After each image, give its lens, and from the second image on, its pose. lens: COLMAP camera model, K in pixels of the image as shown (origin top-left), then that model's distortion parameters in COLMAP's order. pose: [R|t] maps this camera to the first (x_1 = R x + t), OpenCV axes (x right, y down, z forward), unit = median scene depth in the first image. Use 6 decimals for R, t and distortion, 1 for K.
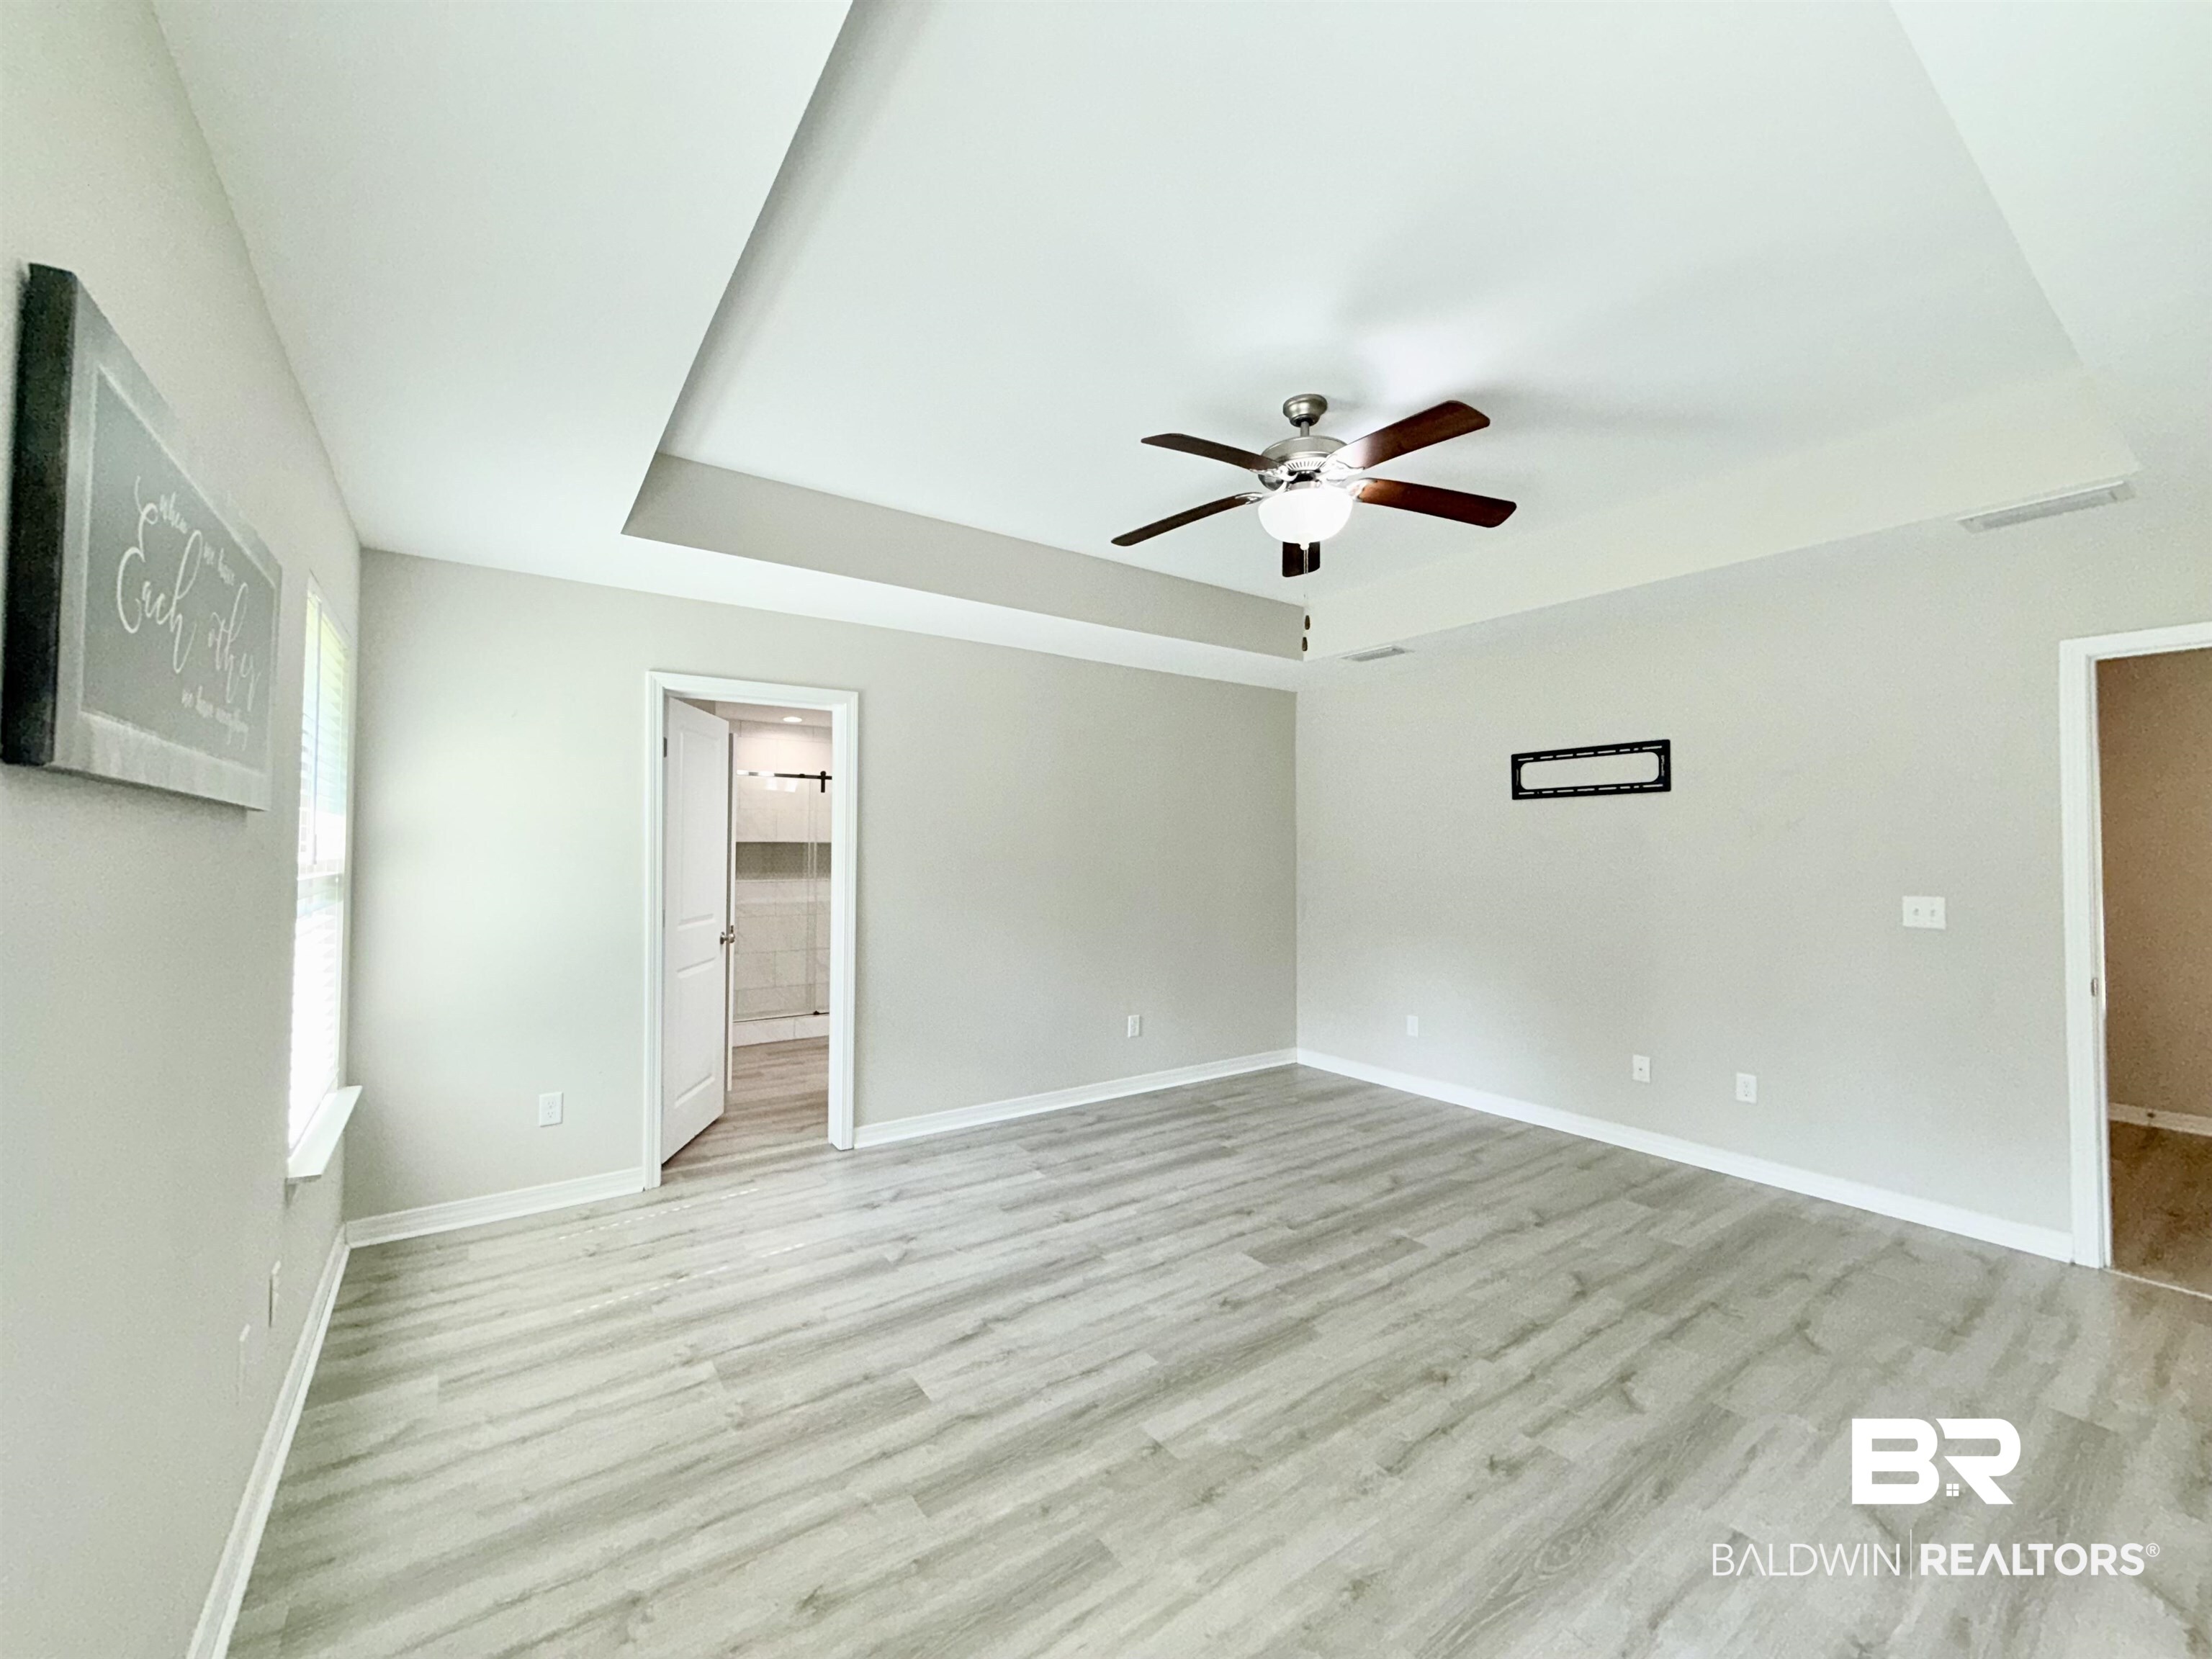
lens RADIAL K [[878.3, 0, 1107.2], [0, 878.3, 827.5], [0, 0, 1]] dist [0.000249, -0.000016]
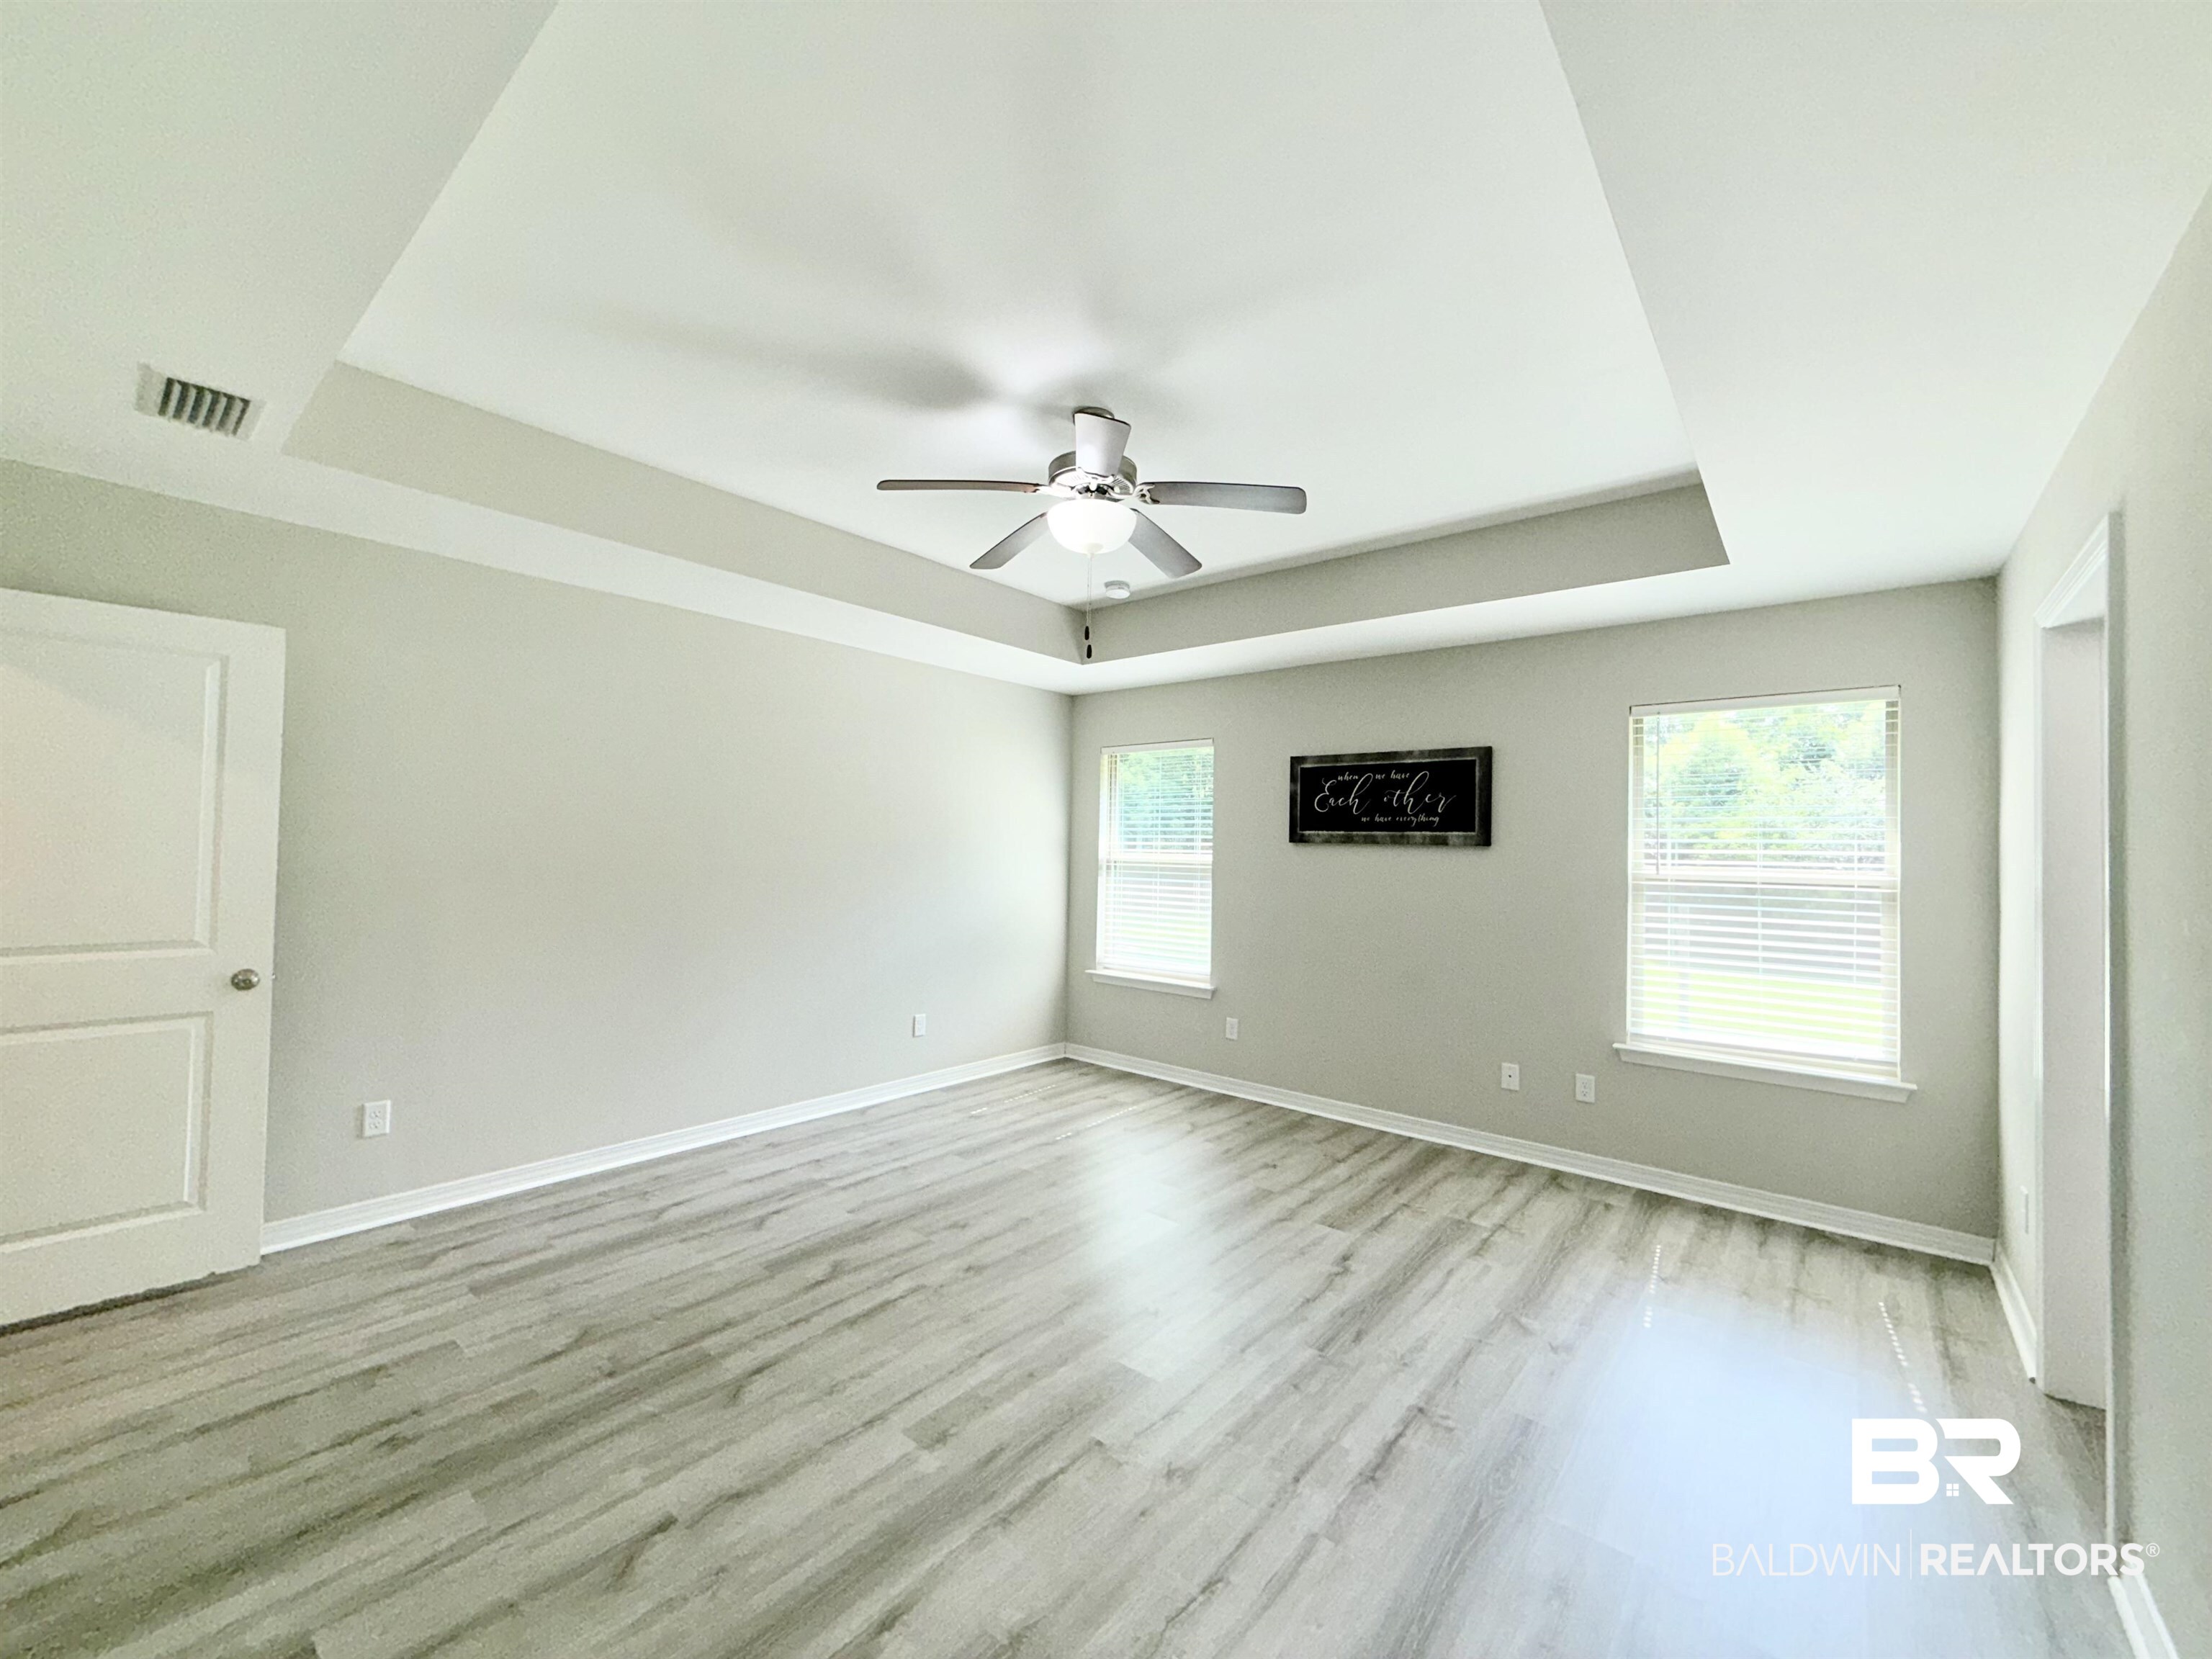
lens RADIAL K [[878.3, 0, 1102.4], [0, 878.3, 831.7], [0, 0, 1]] dist [0.000249, -0.000016]
pose [[-0.967101, -0.028633, -0.252777, 0.365375], [-0.017325, 0.998752, -0.046847, 0.037555], [0.253803, -0.040926, -0.966390, 1.568742]]
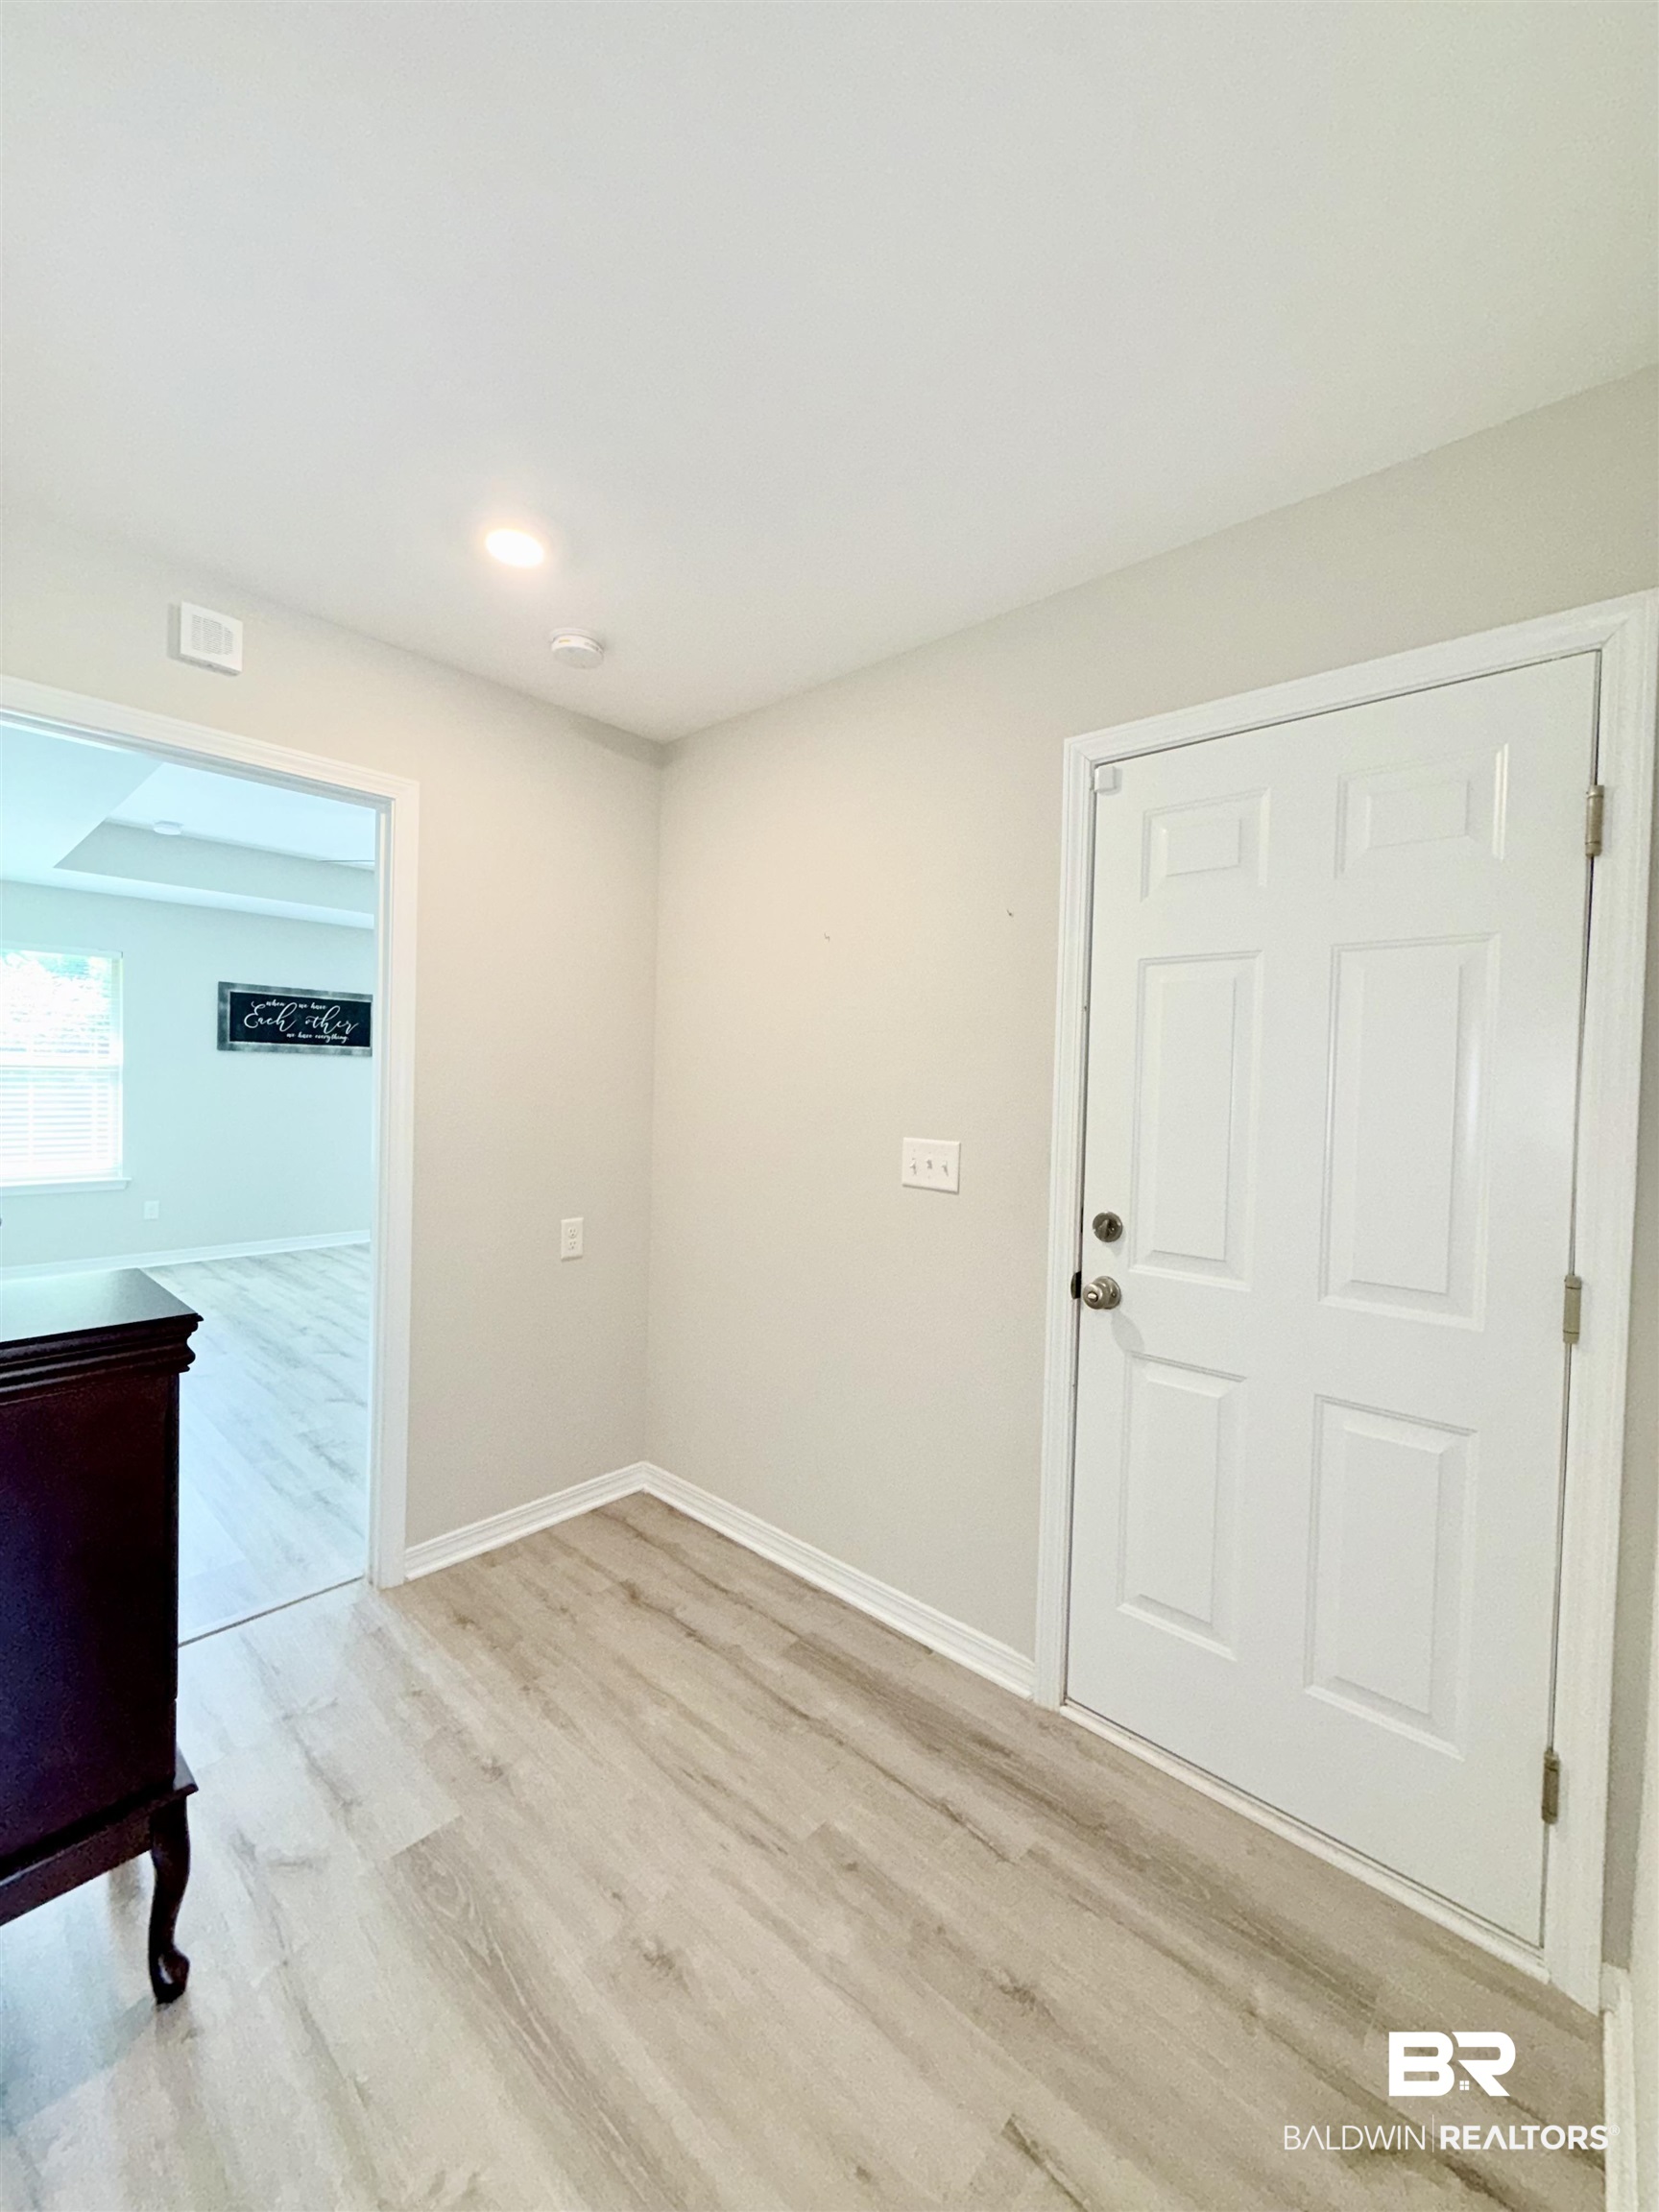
lens RADIAL K [[878.3, 0, 826.6], [0, 878.3, 1098.1], [0, 0, 1]] dist [0.000249, -0.000016]
pose [[0.214584, 0.023996, -0.976411, 1.745122], [0.001465, 0.999689, 0.024890, 0.037796], [0.976704, -0.006771, 0.214482, 1.083843]]
